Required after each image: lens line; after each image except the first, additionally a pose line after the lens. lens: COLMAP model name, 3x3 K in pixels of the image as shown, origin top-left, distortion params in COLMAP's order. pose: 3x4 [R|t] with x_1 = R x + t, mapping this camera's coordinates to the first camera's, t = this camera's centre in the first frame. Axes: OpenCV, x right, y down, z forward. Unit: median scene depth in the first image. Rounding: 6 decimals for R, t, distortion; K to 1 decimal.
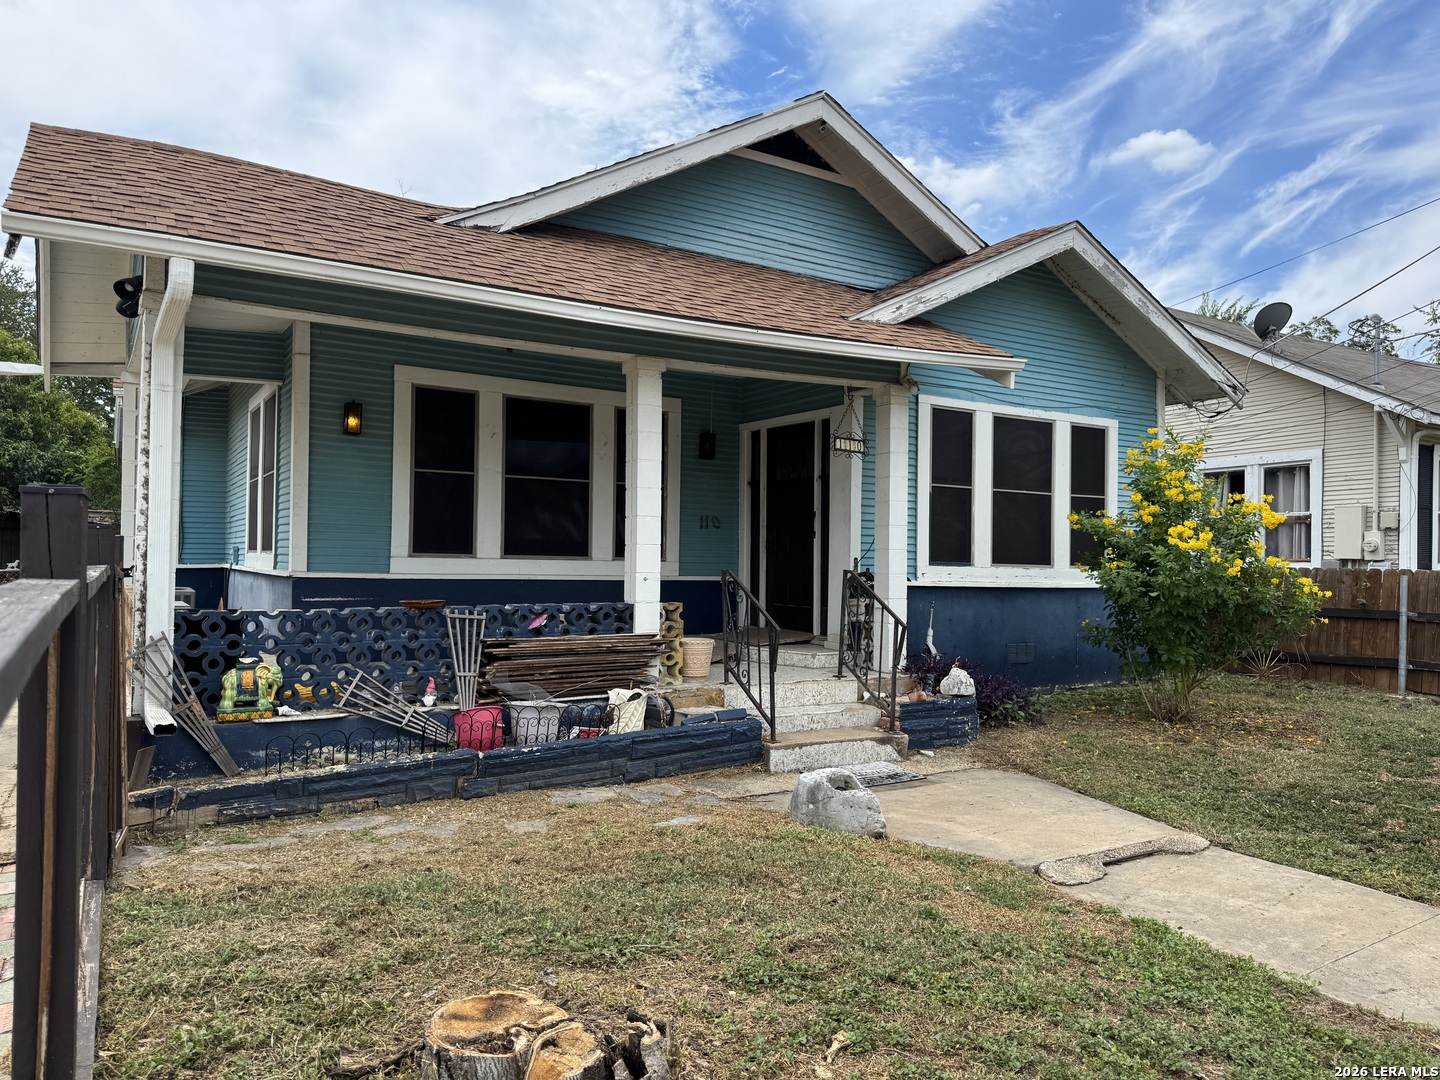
lens RADIAL K [[988.1, 0, 754.5], [0, 988.1, 546.8], [0, 0, 1]] dist [0.111375, -0.259783]
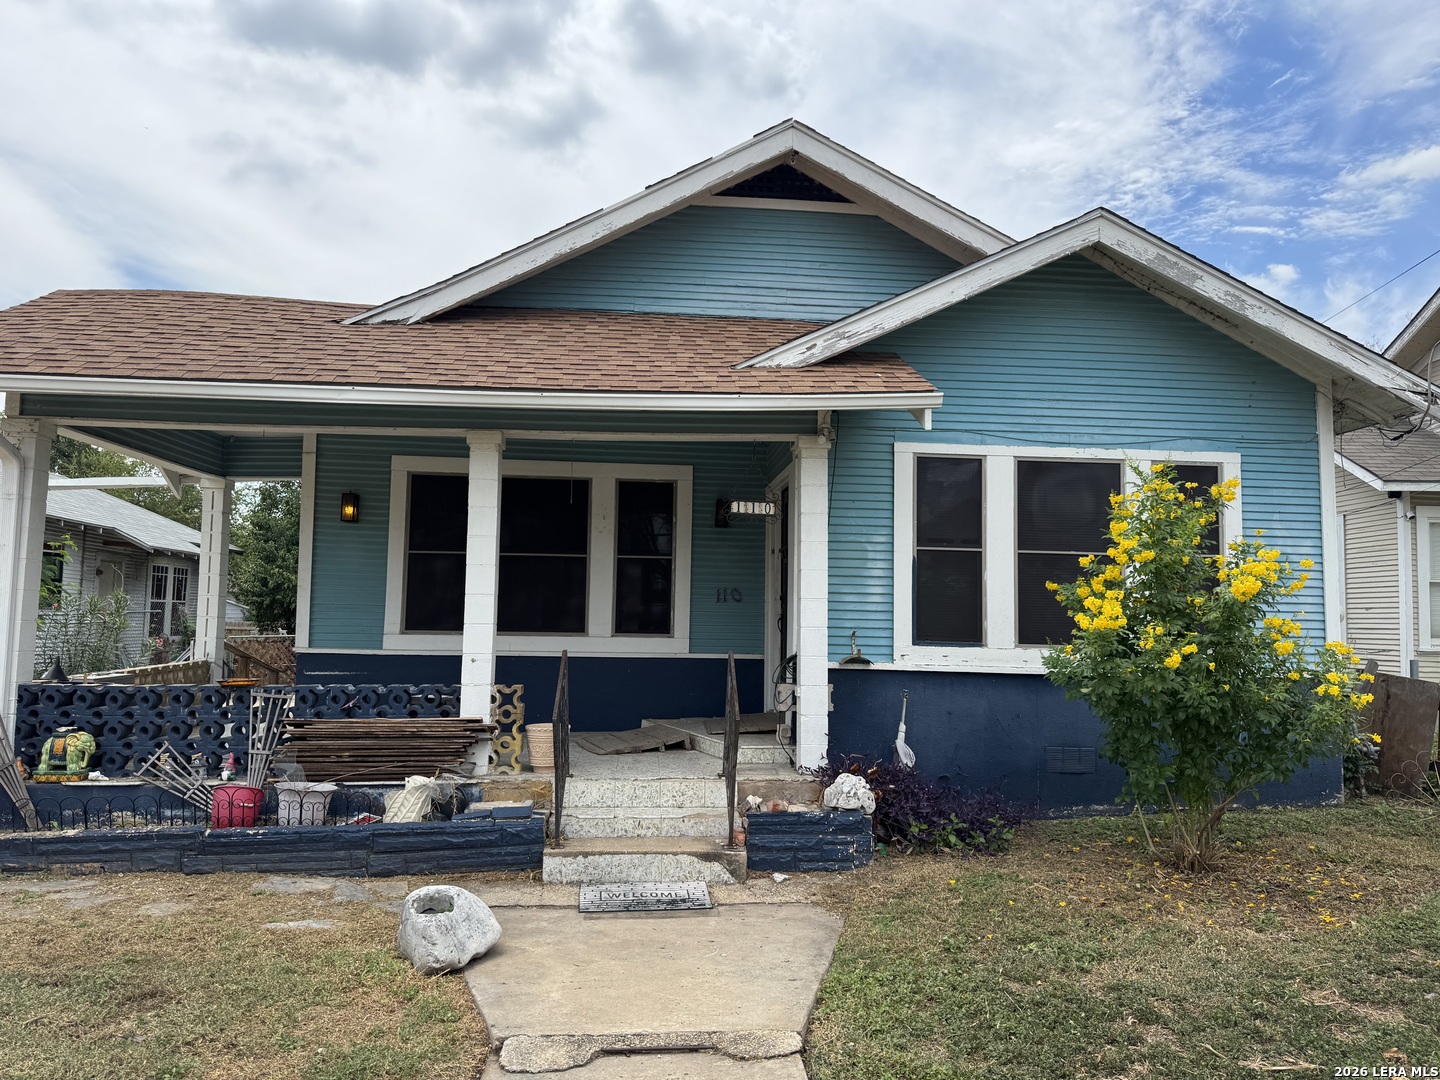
lens RADIAL K [[1023.8, 0, 844.3], [0, 1023.8, 542.5], [0, 0, 1]] dist [0.051383, -0.068096]
pose [[0.895821, -0.034614, -0.443065, 0.564589], [0.004982, 0.997682, -0.067871, -0.010342], [0.444387, 0.058593, 0.893917, 0.227792]]
